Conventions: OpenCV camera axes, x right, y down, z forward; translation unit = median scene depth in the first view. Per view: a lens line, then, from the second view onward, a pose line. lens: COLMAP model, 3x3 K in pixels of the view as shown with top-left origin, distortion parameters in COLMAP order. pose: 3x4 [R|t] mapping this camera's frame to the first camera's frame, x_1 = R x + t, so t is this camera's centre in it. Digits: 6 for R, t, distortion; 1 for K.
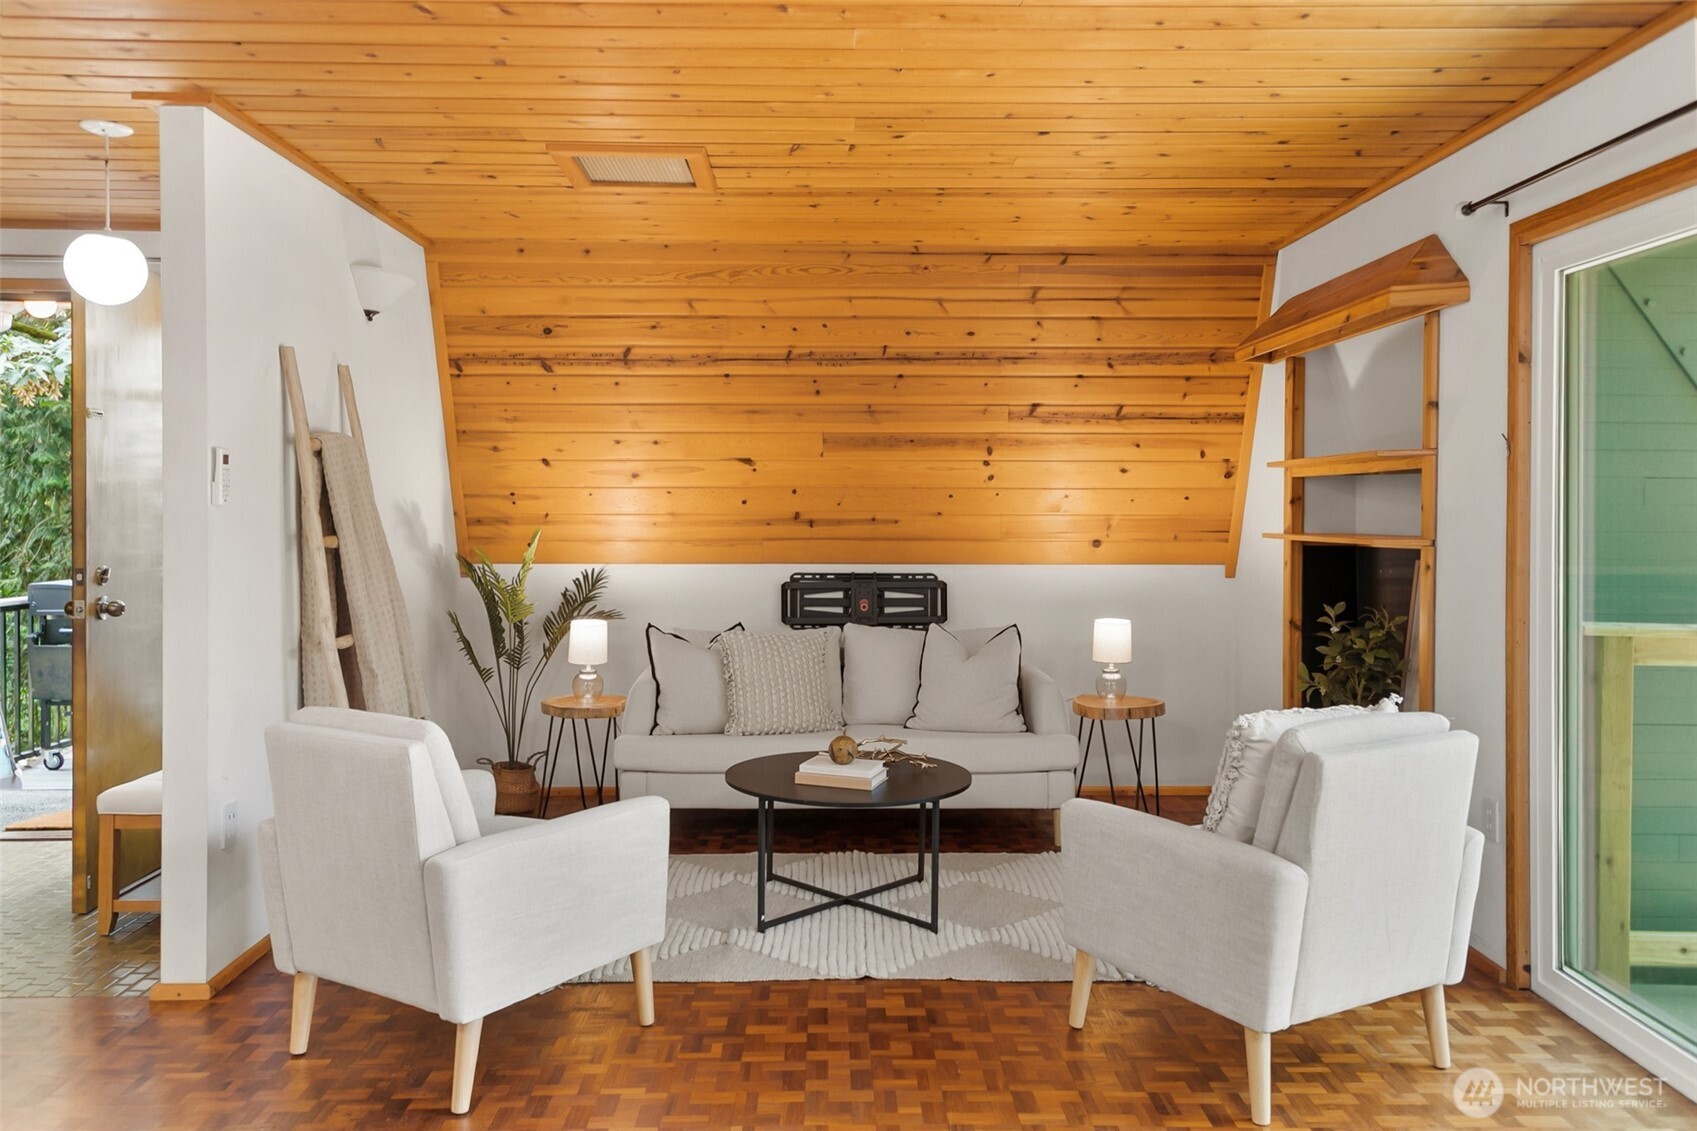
lens RADIAL K [[1259.6, 0, 827.6], [0, 1259.6, 511.1], [0, 0, 1]] dist [0.025773, -0.004192]
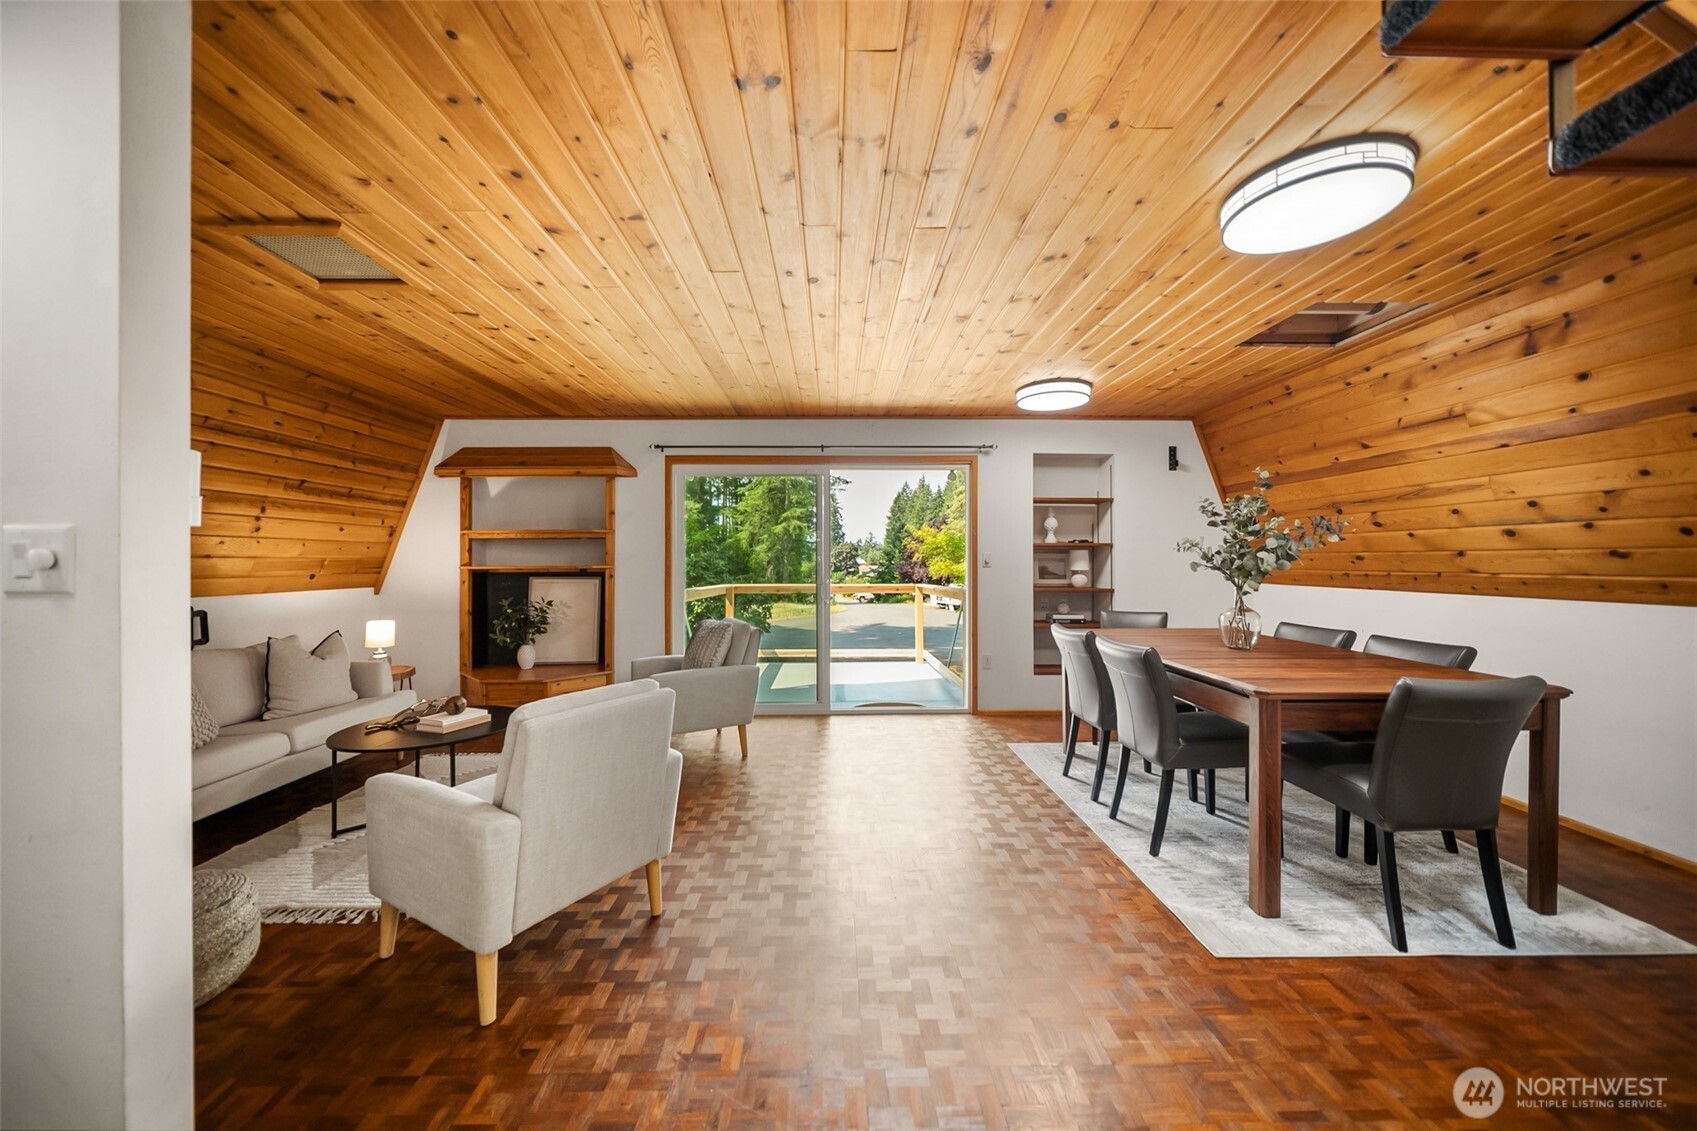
lens RADIAL K [[598.0, 0, 849.5], [0, 598.0, 558.7], [0, 0, 1]] dist [0.002585, -0.001142]
pose [[-0.016884, 0.005189, 0.999844, -0.537221], [0.004315, 0.999978, -0.005116, 0.011439], [-0.999848, 0.004228, -0.016906, 0.391201]]
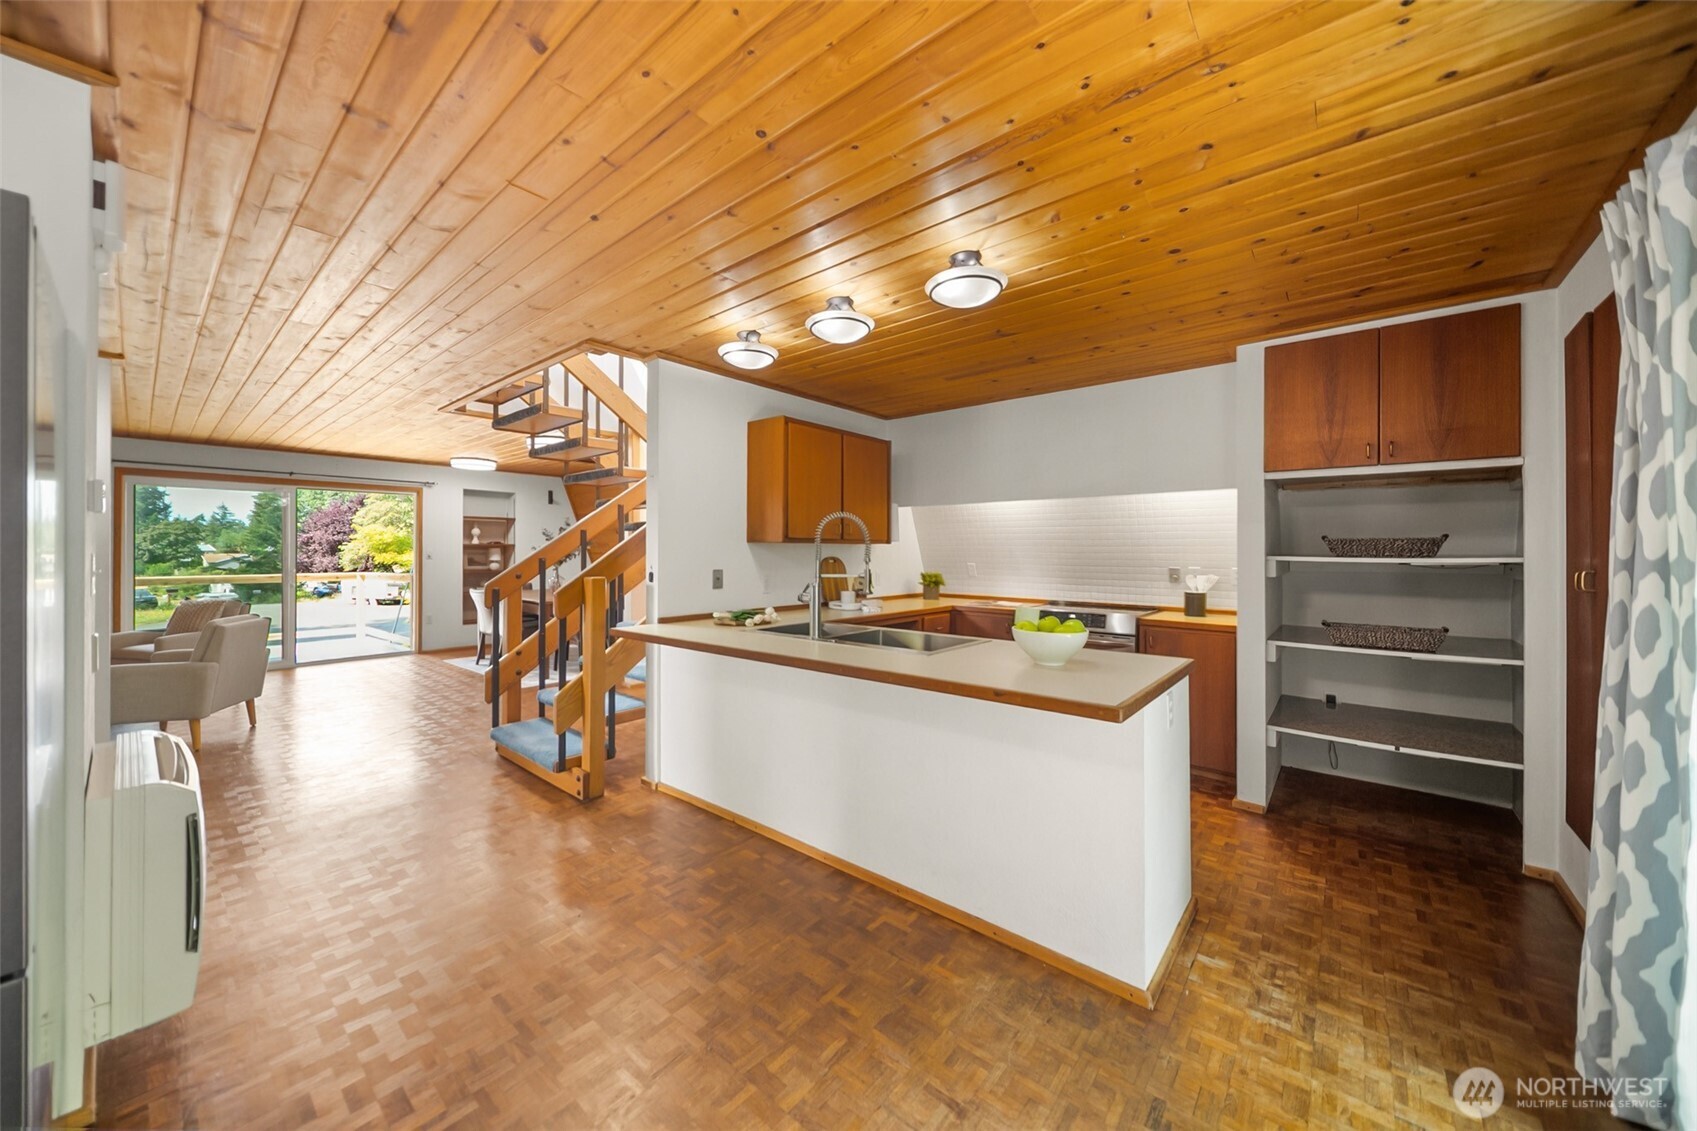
lens RADIAL K [[598.0, 0, 835.8], [0, 598.0, 542.9], [0, 0, 1]] dist [0.002585, -0.001142]
pose [[-0.753052, 0.004937, 0.657943, -1.285586], [-0.000234, 0.999970, -0.007772, -0.006472], [-0.657961, -0.006006, -0.753028, 0.600121]]
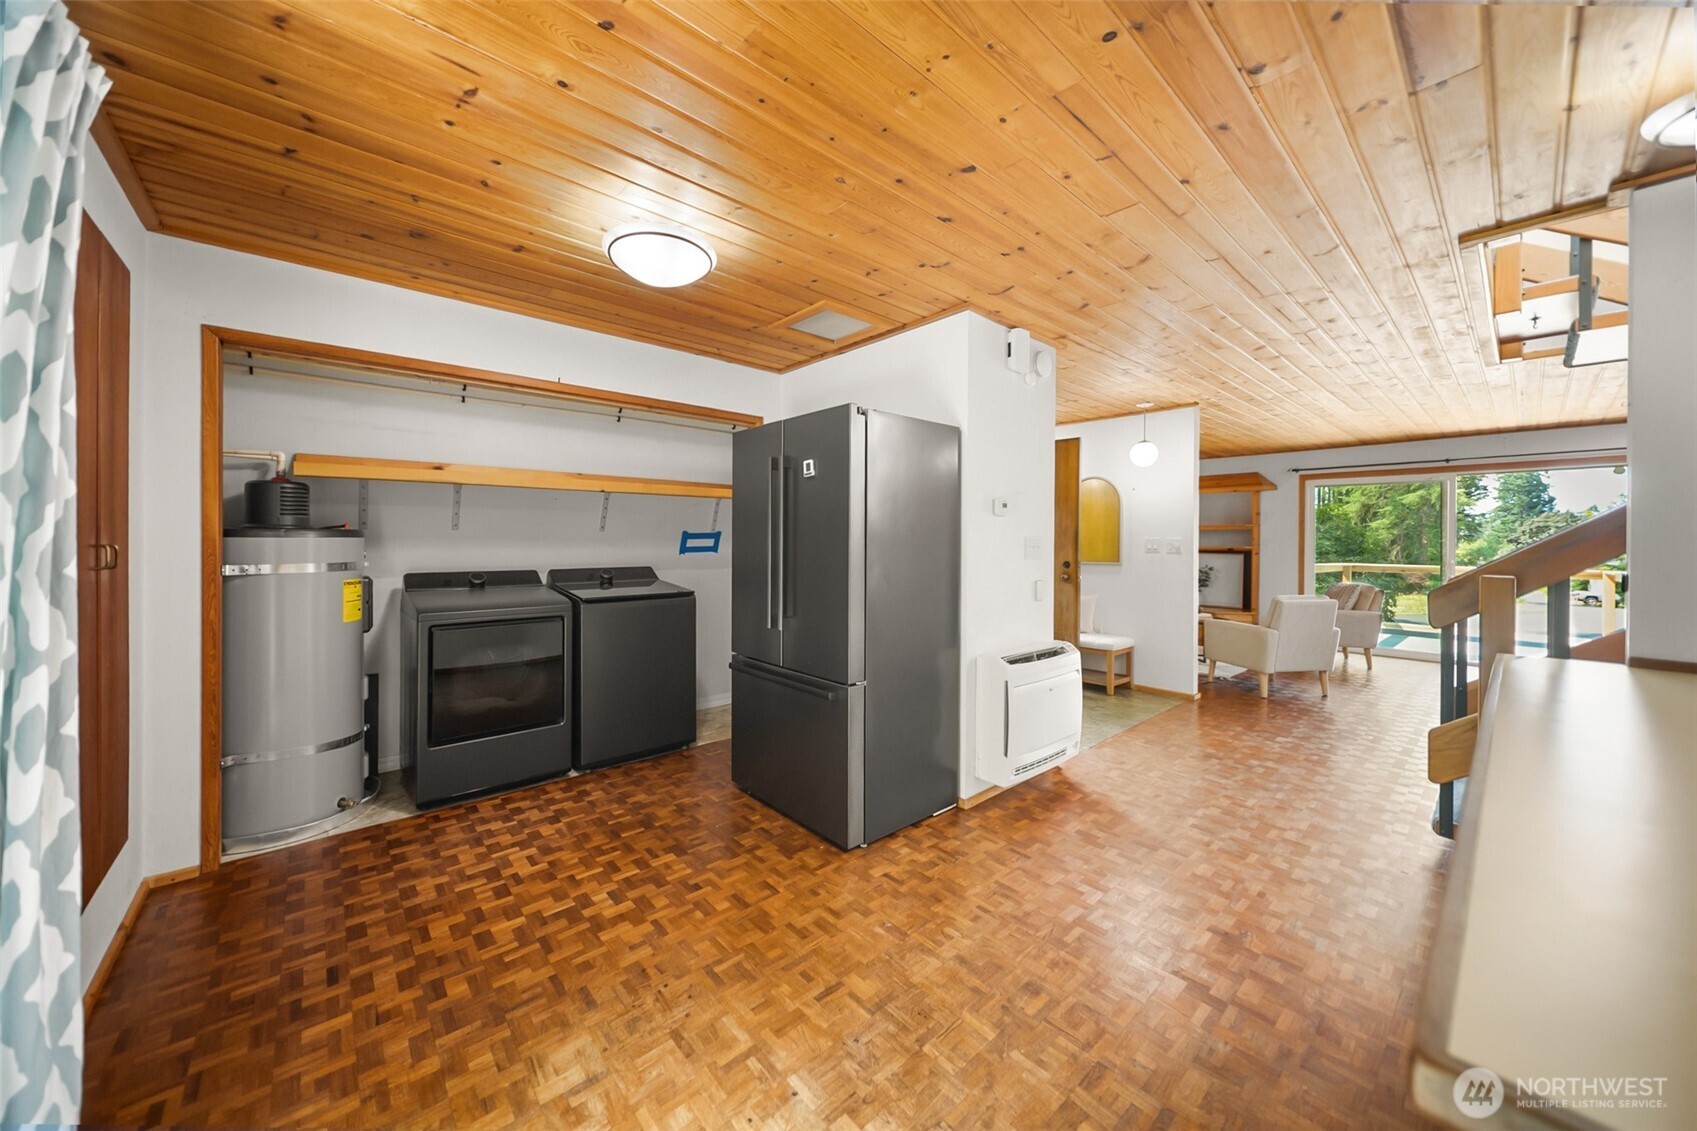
lens RADIAL K [[598.0, 0, 837.6], [0, 598.0, 537.4], [0, 0, 1]] dist [0.002585, -0.001142]
pose [[0.761589, 0.003873, 0.648048, -1.311069], [-0.004579, 0.999989, -0.000595, -0.001326], [-0.648044, -0.002514, 0.761599, 0.296252]]
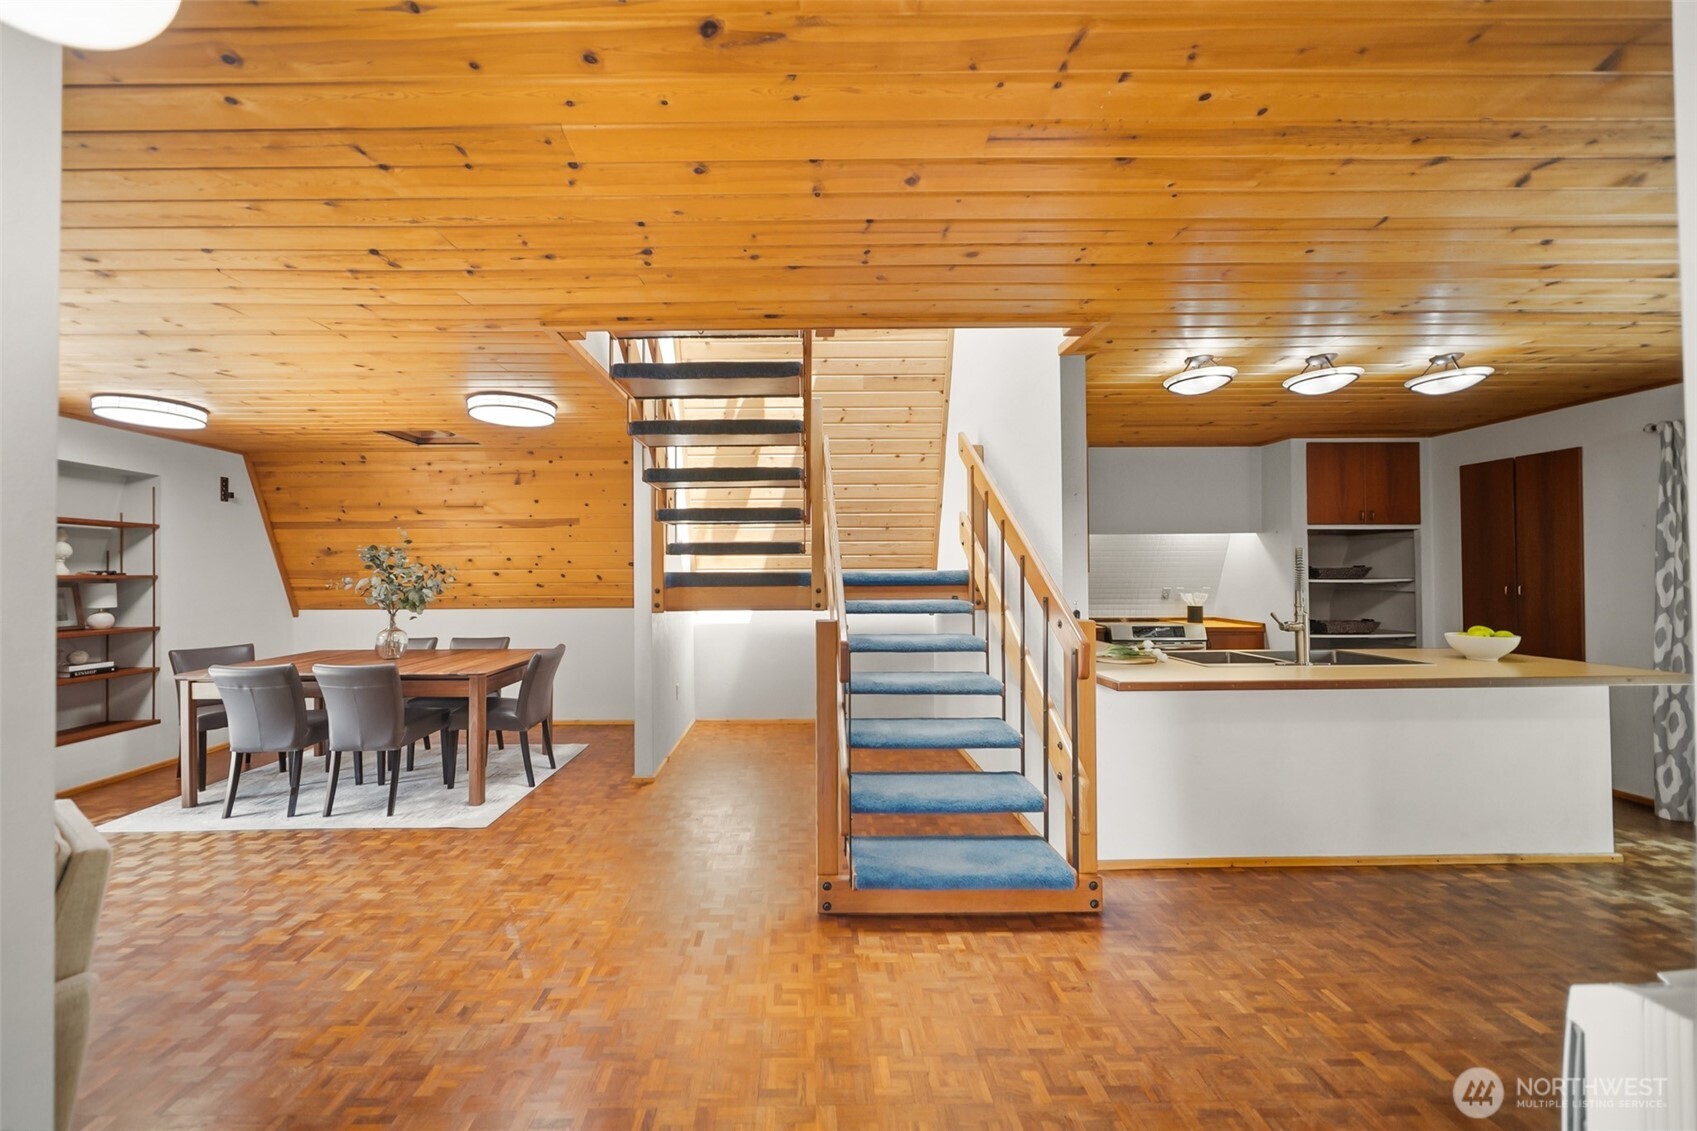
lens RADIAL K [[598.0, 0, 798.0], [0, 598.0, 559.0], [0, 0, 1]] dist [0.002585, -0.001142]
pose [[-0.999934, 0.005921, 0.009841, -0.516522], [0.005779, 0.999879, -0.014419, -0.019183], [-0.009925, -0.014361, -0.999848, 0.770762]]
